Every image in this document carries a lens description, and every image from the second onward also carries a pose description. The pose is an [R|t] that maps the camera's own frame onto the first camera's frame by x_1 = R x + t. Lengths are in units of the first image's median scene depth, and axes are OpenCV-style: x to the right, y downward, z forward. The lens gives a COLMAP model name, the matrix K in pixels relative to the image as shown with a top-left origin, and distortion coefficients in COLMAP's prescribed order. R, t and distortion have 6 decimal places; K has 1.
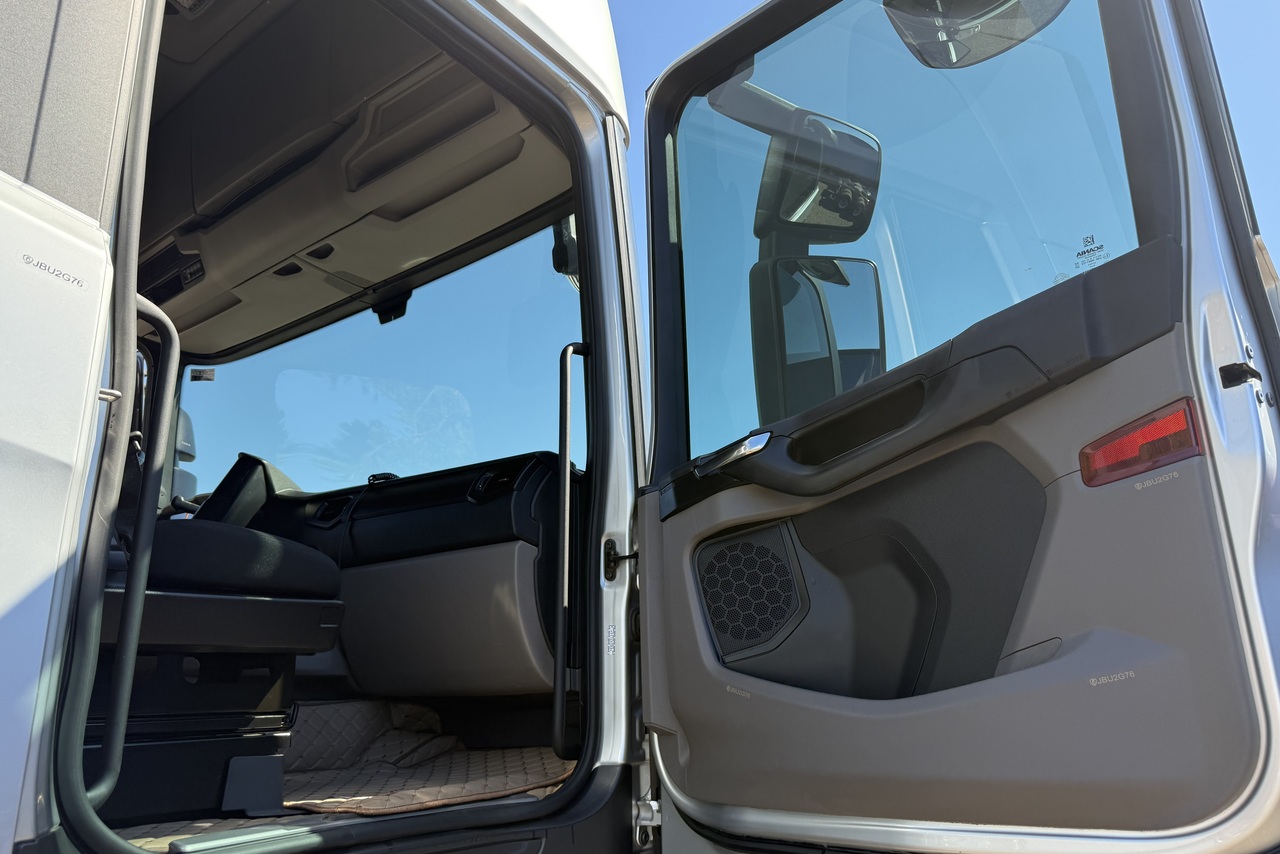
lens RADIAL K [[901.2, 0, 639.9], [0, 901.2, 423.5], [0, 0, 1]] dist [0.050375, -0.059221]
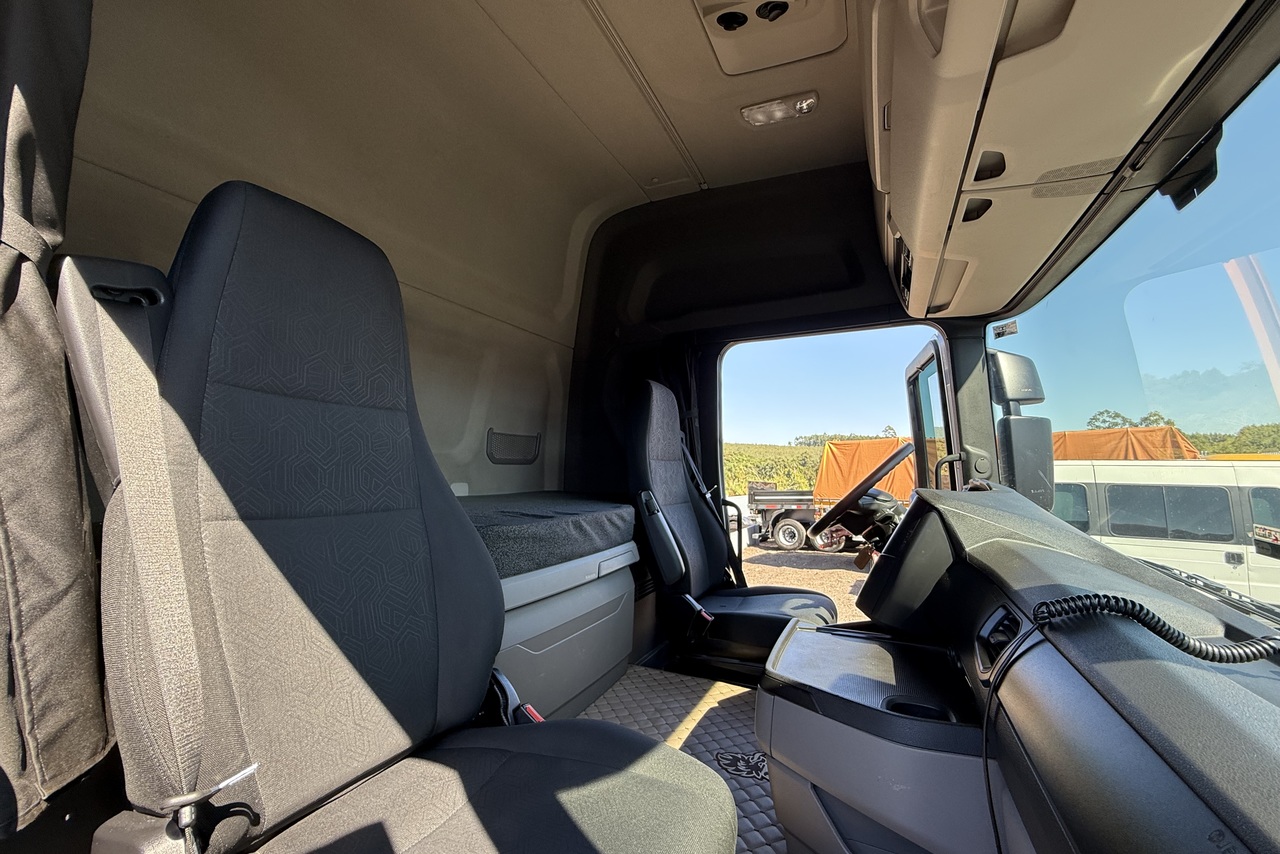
lens RADIAL K [[511.7, 0, 645.7], [0, 511.7, 427.0], [0, 0, 1]] dist [0.014336, 0.000232]
pose [[0.239385, -0.062389, -0.968918, -0.055116], [0.265947, 0.963981, 0.003635, -0.069839], [0.933792, -0.258551, 0.247355, 0.579979]]
